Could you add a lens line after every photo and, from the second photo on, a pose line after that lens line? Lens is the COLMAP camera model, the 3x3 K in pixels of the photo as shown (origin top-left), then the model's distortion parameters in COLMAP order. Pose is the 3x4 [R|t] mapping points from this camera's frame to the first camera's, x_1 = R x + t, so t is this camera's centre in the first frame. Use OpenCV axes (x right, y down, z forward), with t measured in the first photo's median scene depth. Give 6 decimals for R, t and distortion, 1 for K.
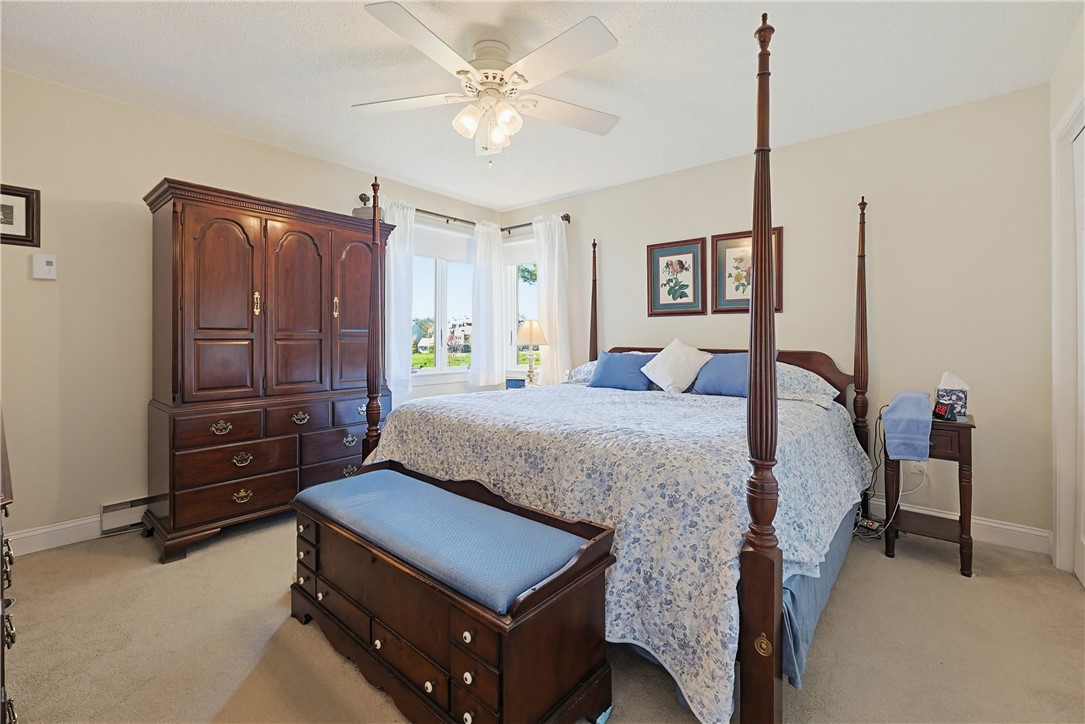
lens RADIAL K [[464.6, 0, 546.9], [0, 464.6, 340.5], [0, 0, 1]] dist [-0.003843, -0.000721]
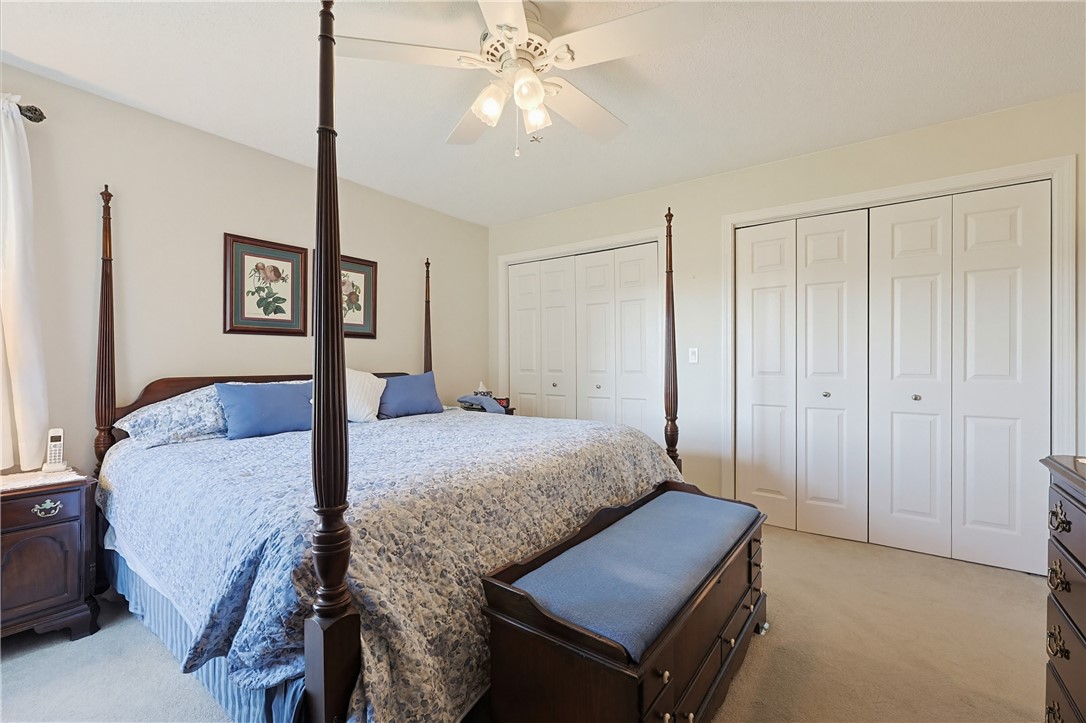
lens RADIAL K [[464.1, 0, 543.0], [0, 464.1, 361.5], [0, 0, 1]] dist [0.001208, 0.000376]
pose [[-0.072029, -0.004712, 0.997391, -0.557234], [0.009725, 0.999938, 0.005426, -0.006809], [-0.997355, 0.010091, -0.071979, 0.594349]]
